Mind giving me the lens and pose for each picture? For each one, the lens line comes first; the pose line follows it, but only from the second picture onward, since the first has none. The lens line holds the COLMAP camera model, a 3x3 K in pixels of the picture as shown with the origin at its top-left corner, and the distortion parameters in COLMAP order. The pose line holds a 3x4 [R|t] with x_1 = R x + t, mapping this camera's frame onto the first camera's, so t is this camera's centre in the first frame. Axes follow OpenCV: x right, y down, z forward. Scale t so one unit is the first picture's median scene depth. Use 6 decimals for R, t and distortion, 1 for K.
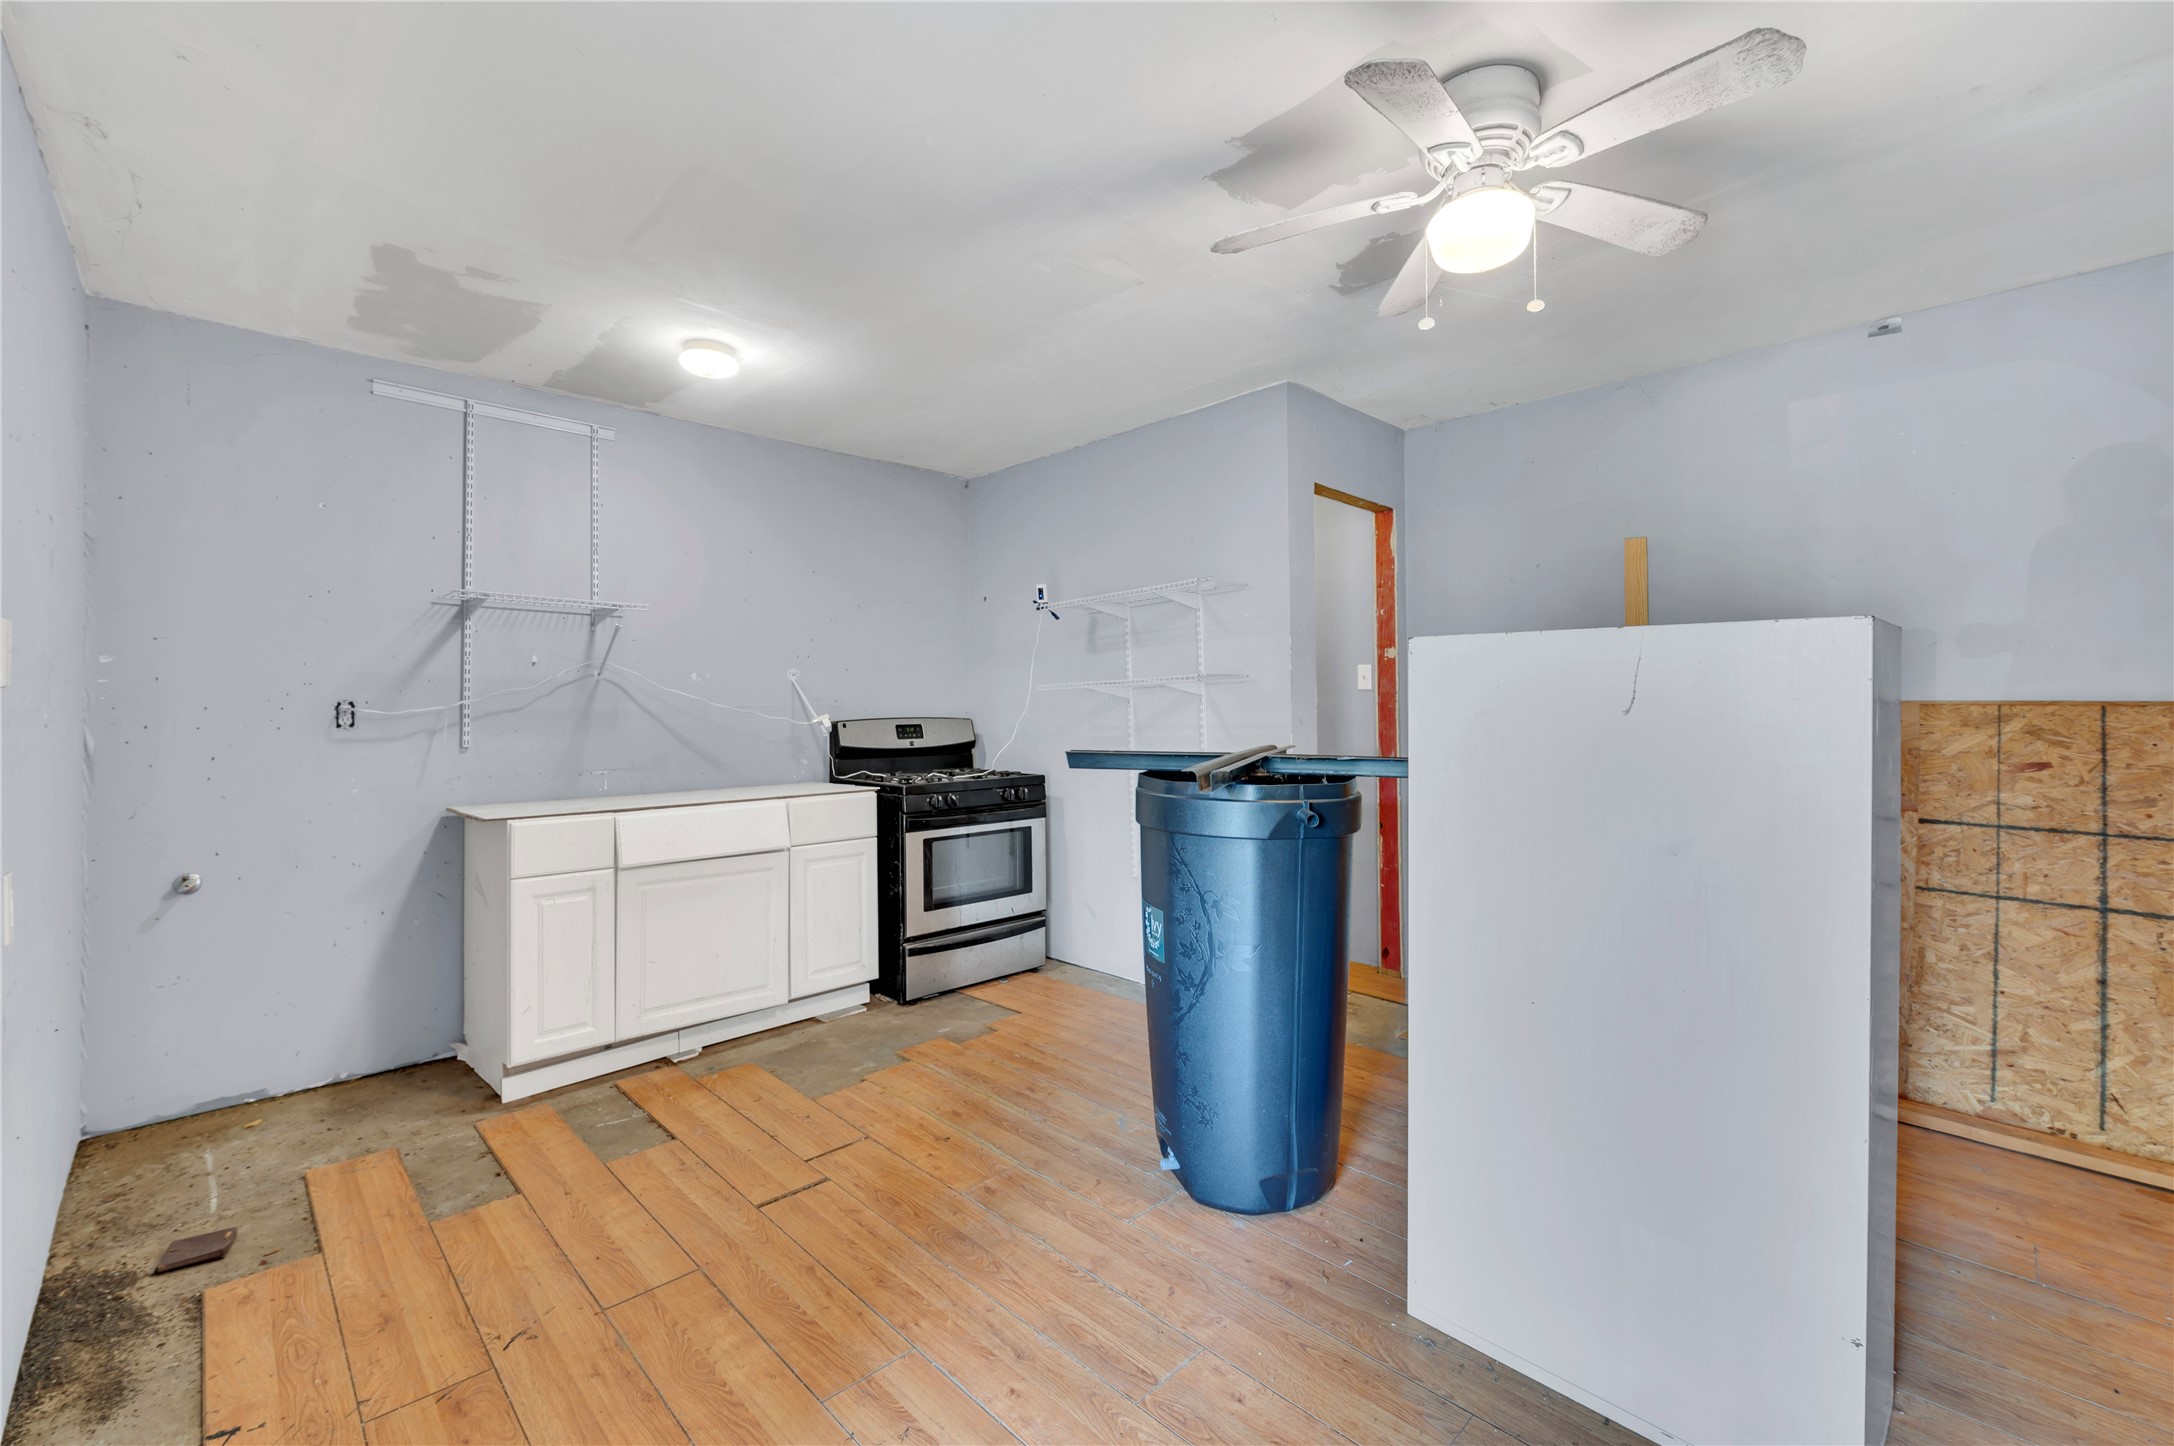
lens RADIAL K [[908.3, 0, 1089.4], [0, 908.3, 710.0], [0, 0, 1]] dist [0.001705, 0.000053]
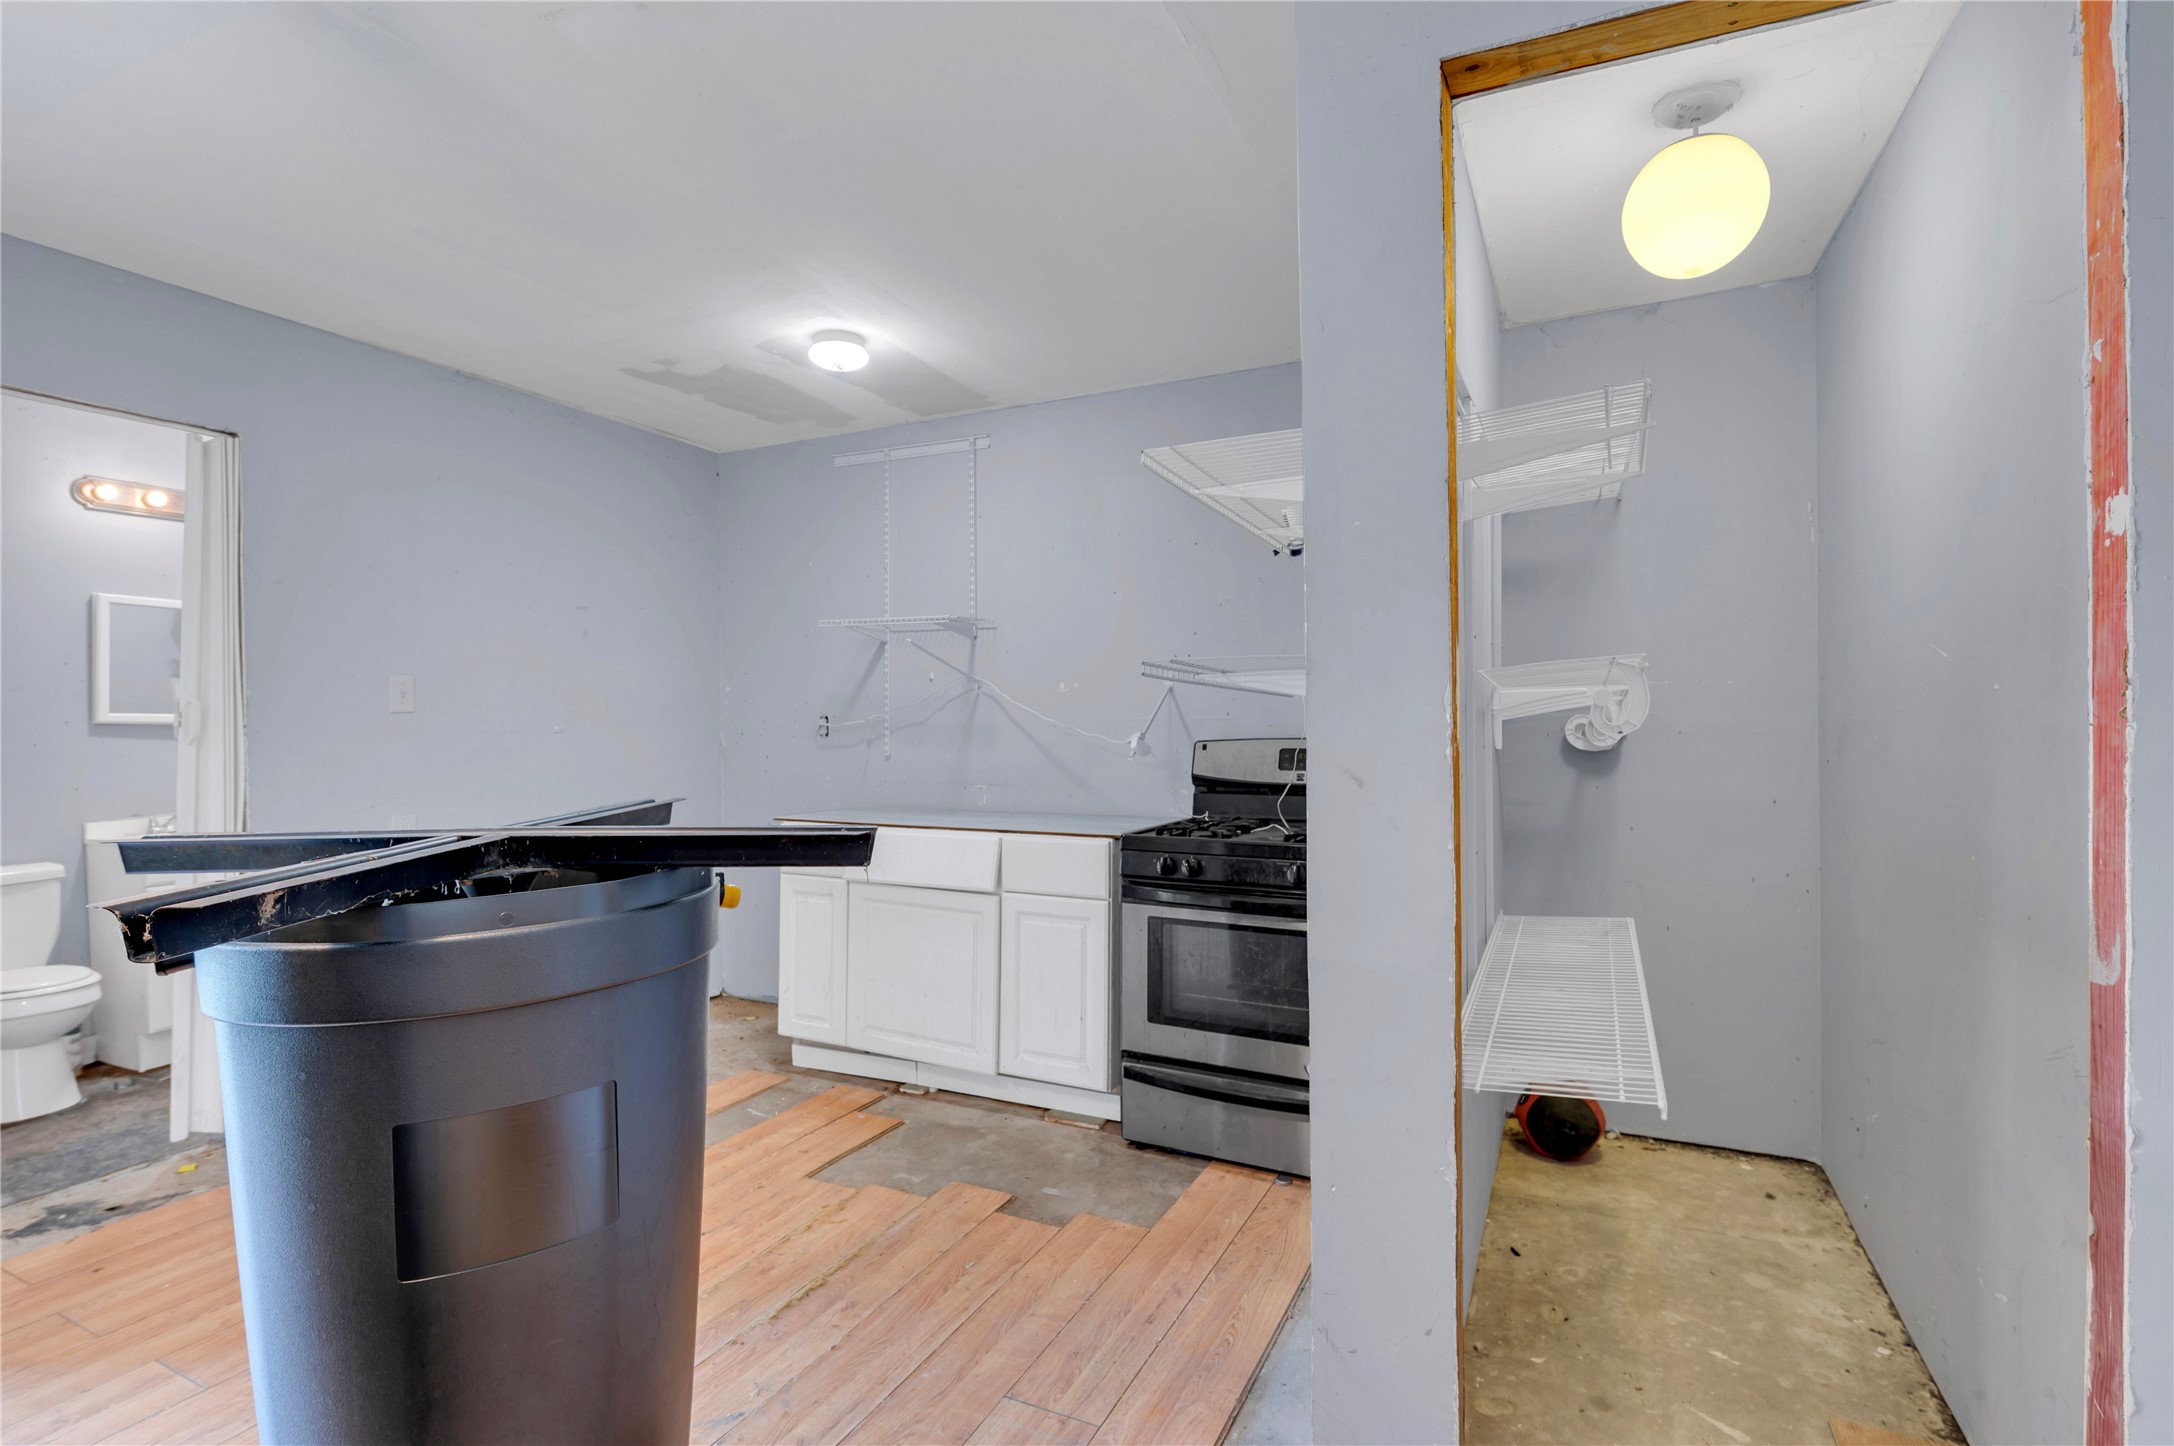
lens RADIAL K [[1015.4, 0, 1095.7], [0, 1015.4, 734.1], [0, 0, 1]] dist [0.000317, 0.000018]
pose [[0.343321, 0.020225, -0.939000, 0.581151], [-0.001692, 0.999780, 0.020915, -0.012644], [0.939216, -0.005592, 0.343280, 0.779699]]
